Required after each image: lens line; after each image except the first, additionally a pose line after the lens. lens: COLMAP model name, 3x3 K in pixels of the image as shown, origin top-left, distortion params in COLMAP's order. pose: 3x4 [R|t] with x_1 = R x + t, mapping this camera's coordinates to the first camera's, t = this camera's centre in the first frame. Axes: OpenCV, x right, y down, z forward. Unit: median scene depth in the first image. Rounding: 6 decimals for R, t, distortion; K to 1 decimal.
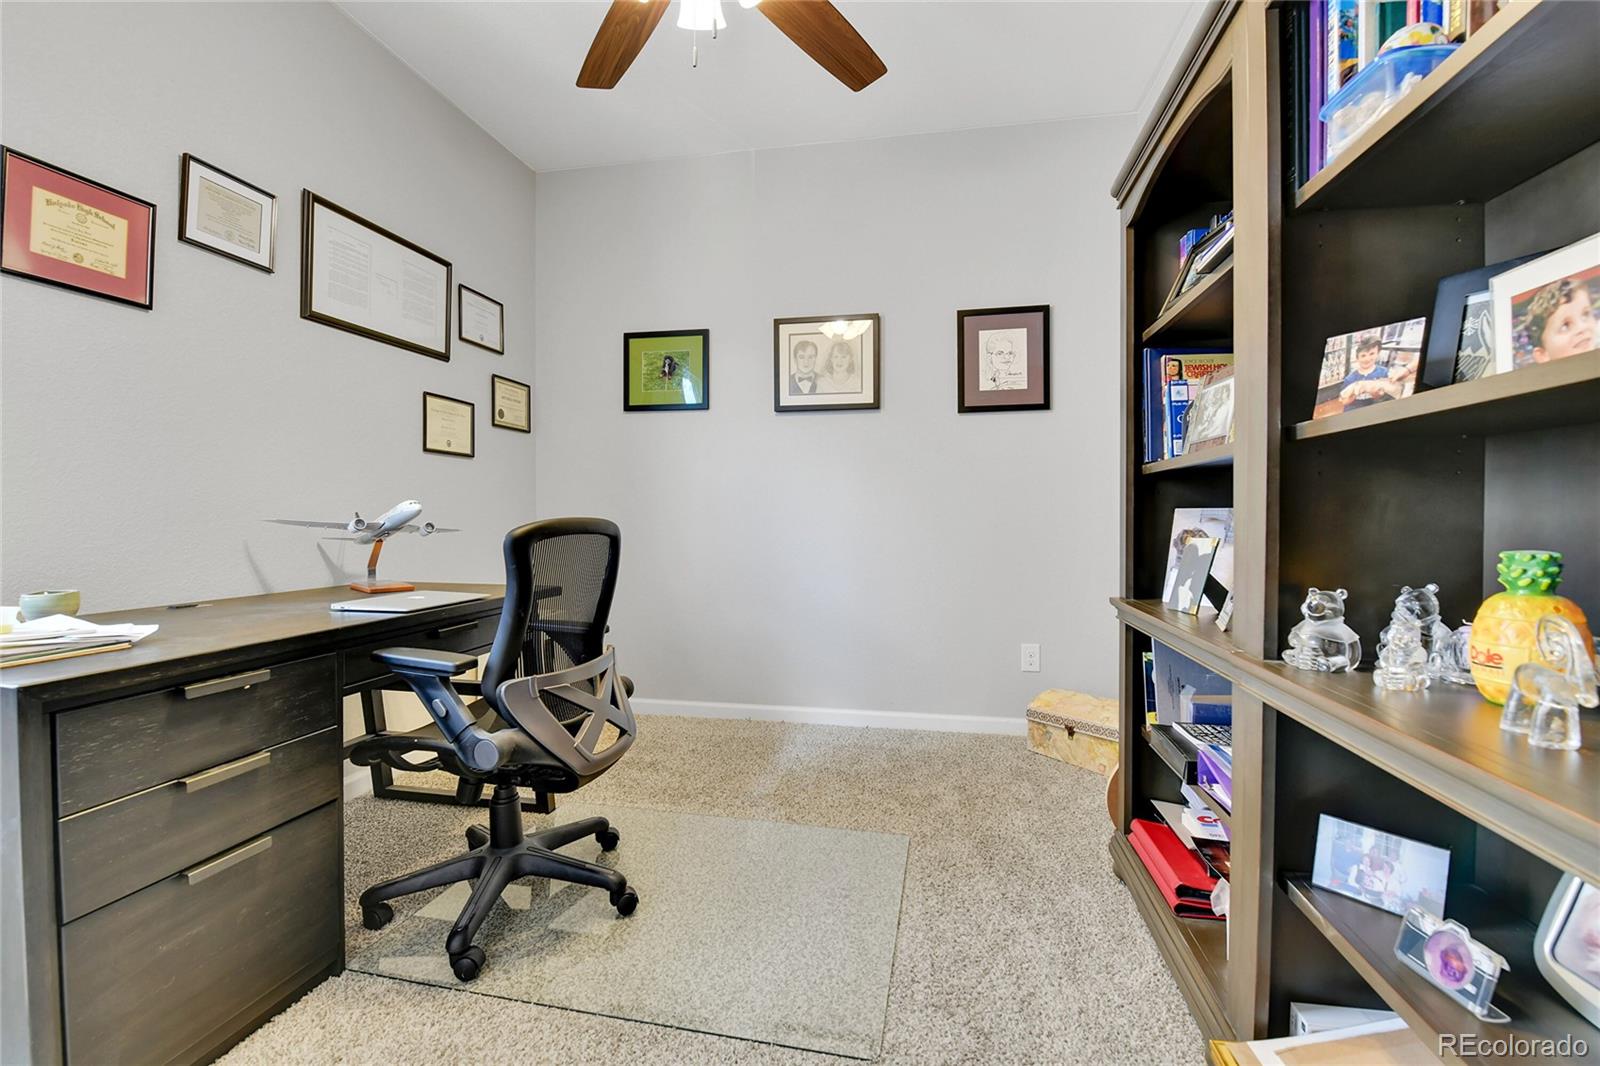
lens RADIAL K [[703.6, 0, 797.7], [0, 703.6, 524.8], [0, 0, 1]] dist [-0.009666, -0.005727]
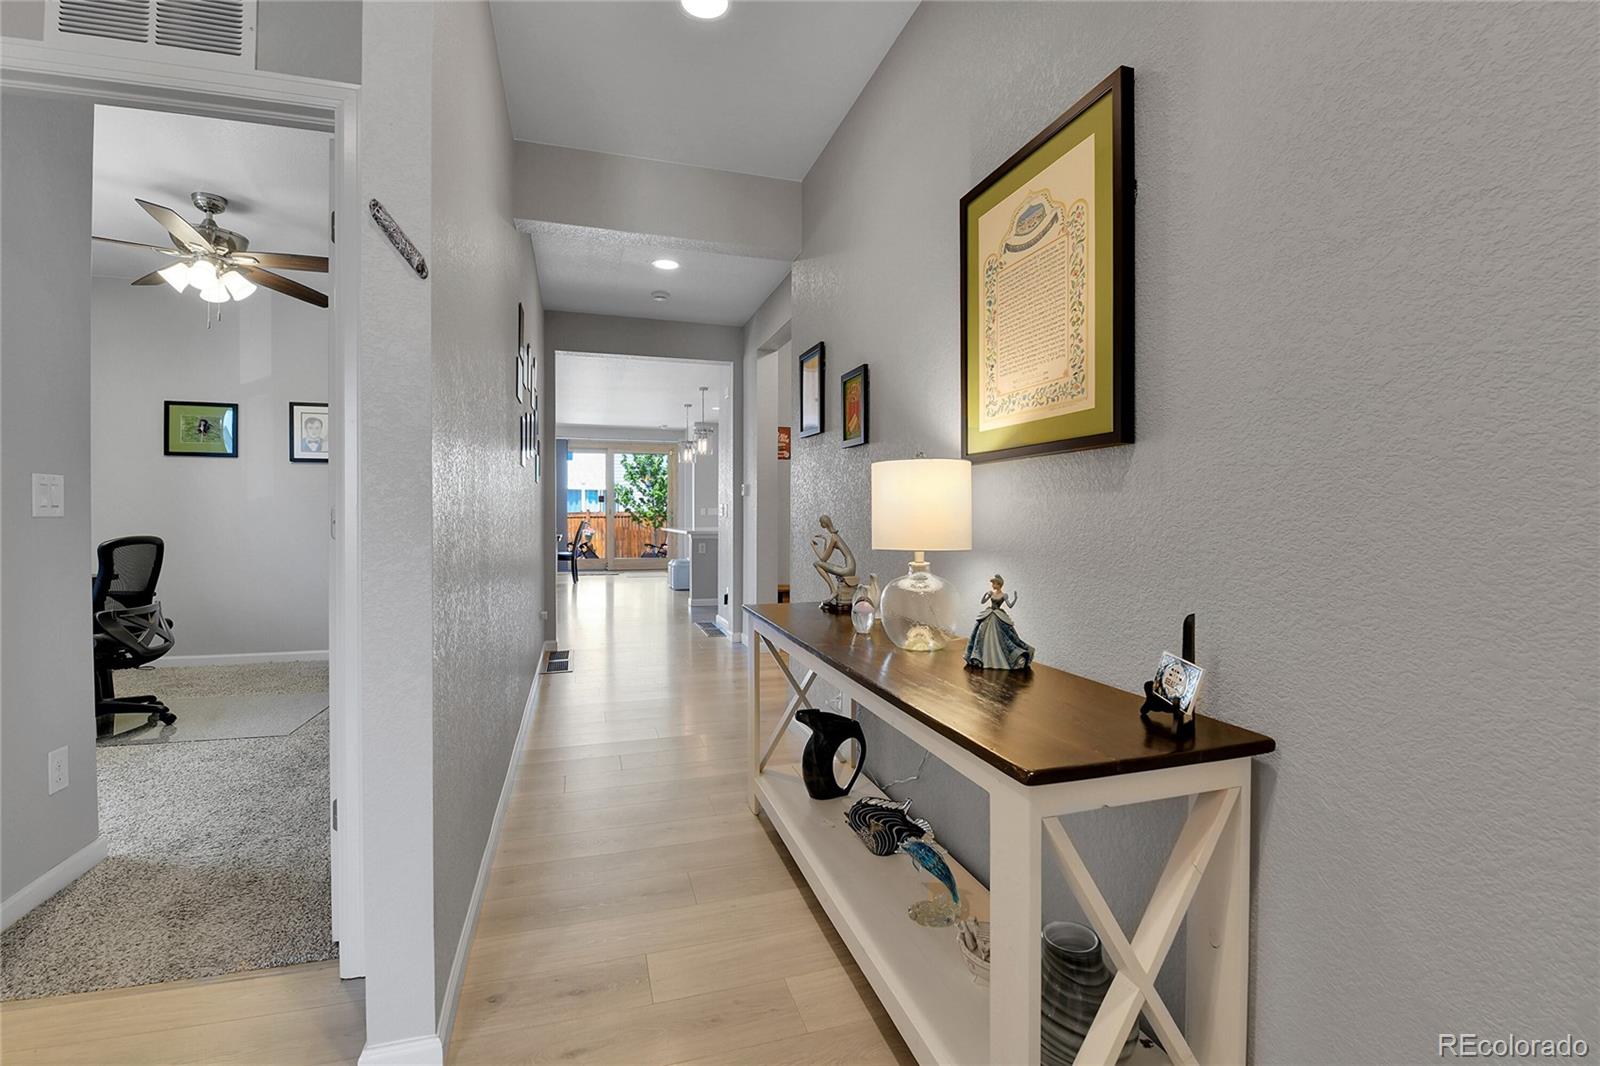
lens RADIAL K [[703.6, 0, 802.4], [0, 703.6, 526.0], [0, 0, 1]] dist [-0.009666, -0.005727]
pose [[0.875207, -0.002355, 0.483744, 0.247246], [0.002576, 0.999997, 0.000207, -0.020842], [-0.483742, 0.001065, 0.875210, -1.044031]]
